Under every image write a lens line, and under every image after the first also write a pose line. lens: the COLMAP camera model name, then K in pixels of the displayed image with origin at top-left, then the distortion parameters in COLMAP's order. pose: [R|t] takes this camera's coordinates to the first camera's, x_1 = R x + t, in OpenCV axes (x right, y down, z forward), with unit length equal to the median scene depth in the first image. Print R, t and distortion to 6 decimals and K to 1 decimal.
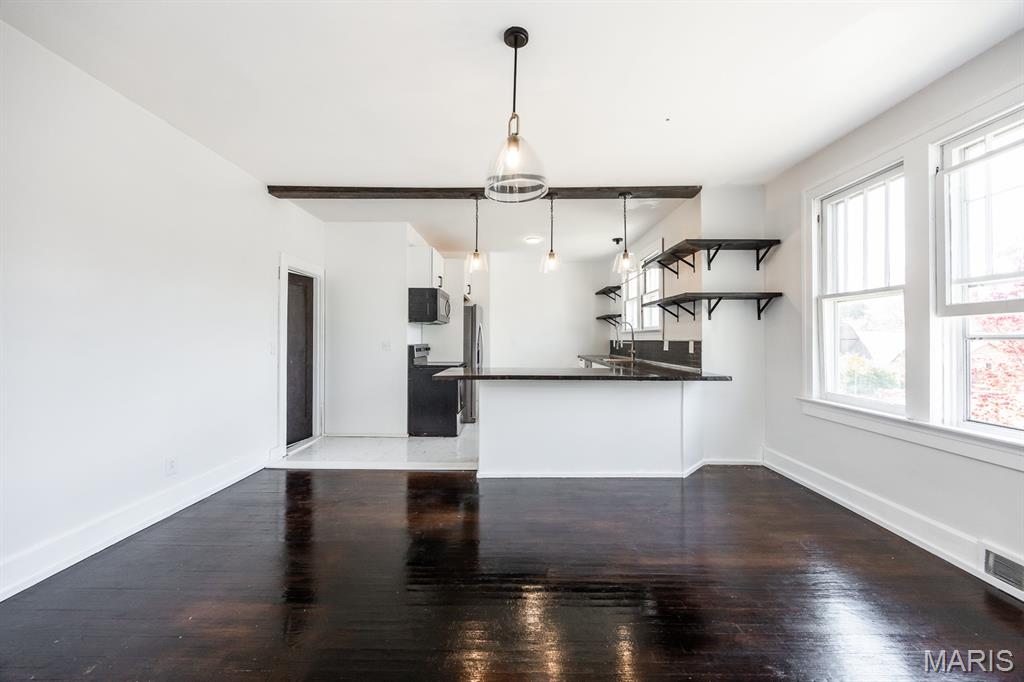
lens RADIAL K [[398.7, 0, 517.4], [0, 398.7, 337.1], [0, 0, 1]] dist [-0.000905, -0.000056]
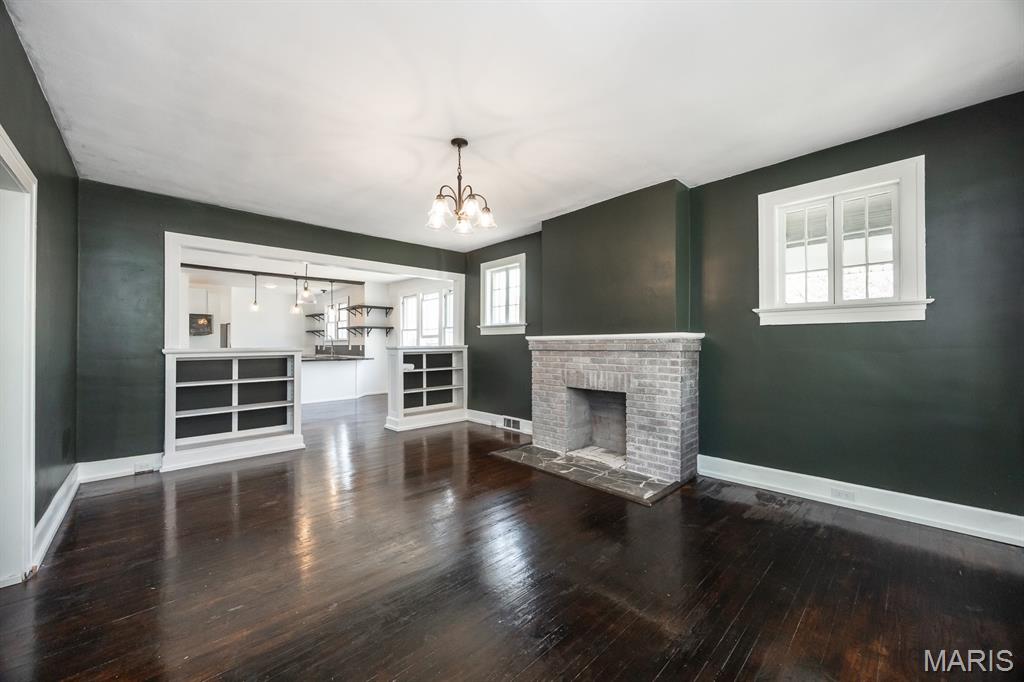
lens RADIAL K [[395.6, 0, 511.2], [0, 395.6, 338.5], [0, 0, 1]] dist [-0.001720, -0.000205]
pose [[0.737347, 0.008671, 0.675459, -0.508784], [-0.000579, 0.999925, -0.012204, -0.002108], [-0.675514, 0.008607, 0.737297, -1.382683]]
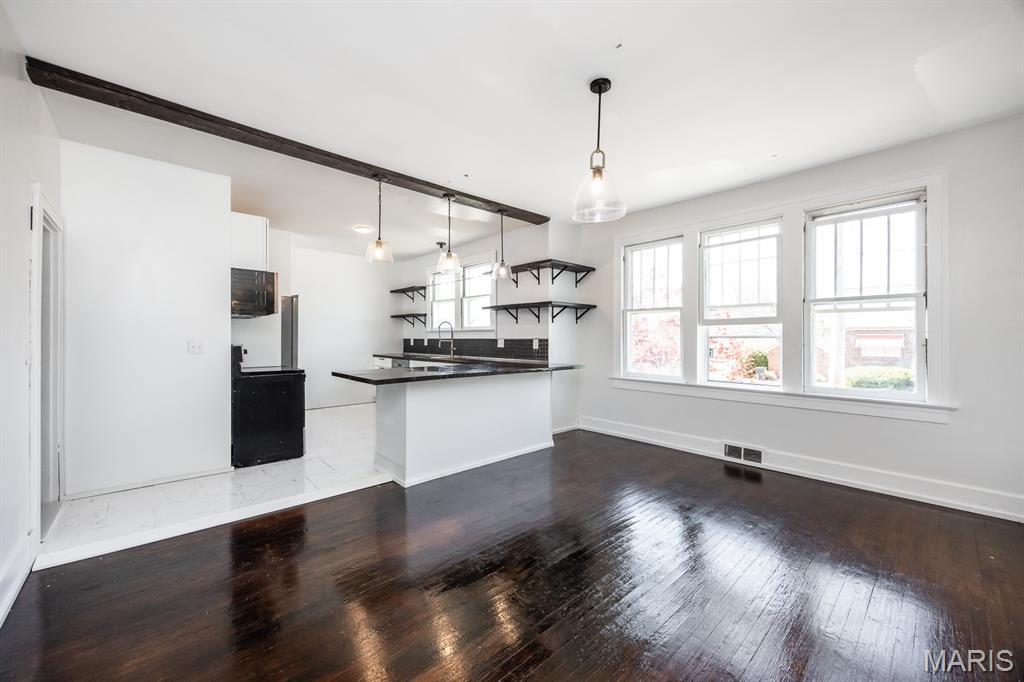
lens RADIAL K [[395.6, 0, 511.2], [0, 395.6, 338.5], [0, 0, 1]] dist [-0.001720, -0.000205]
pose [[0.736541, -0.000471, 0.676393, -0.478770], [-0.004333, 0.999976, 0.005415, 0.001393], [-0.676379, -0.006919, 0.736521, 0.142820]]
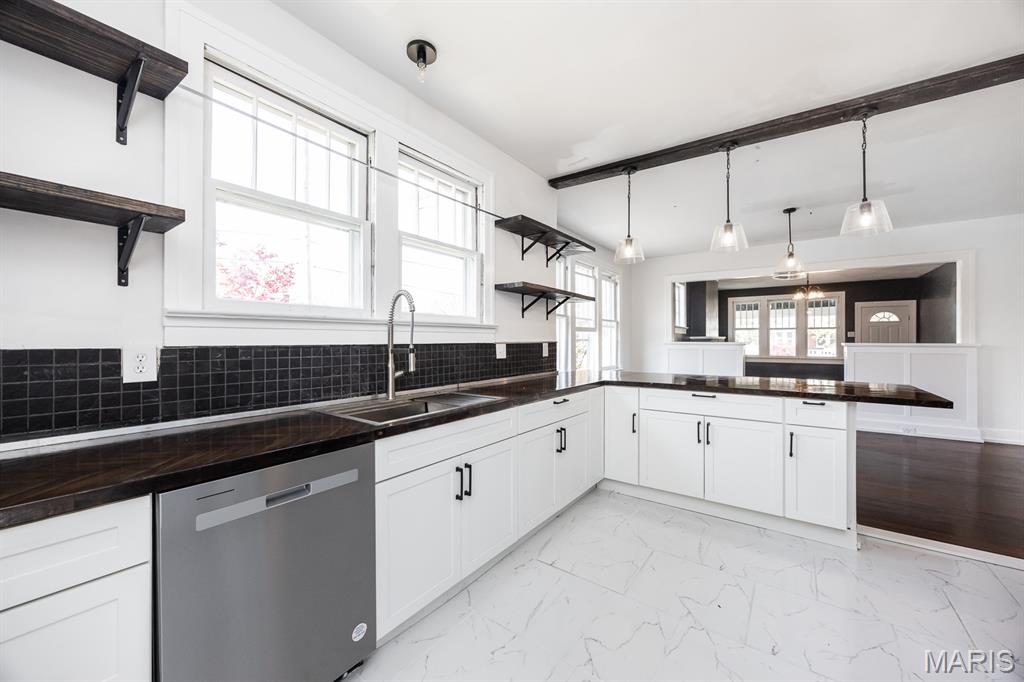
lens RADIAL K [[395.6, 0, 511.2], [0, 395.6, 338.5], [0, 0, 1]] dist [-0.001720, -0.000205]
pose [[-0.809380, 0.005168, 0.587263, -0.018049], [-0.000219, 0.999959, -0.009102, 0.008941], [-0.587285, -0.007495, -0.809345, 1.823925]]
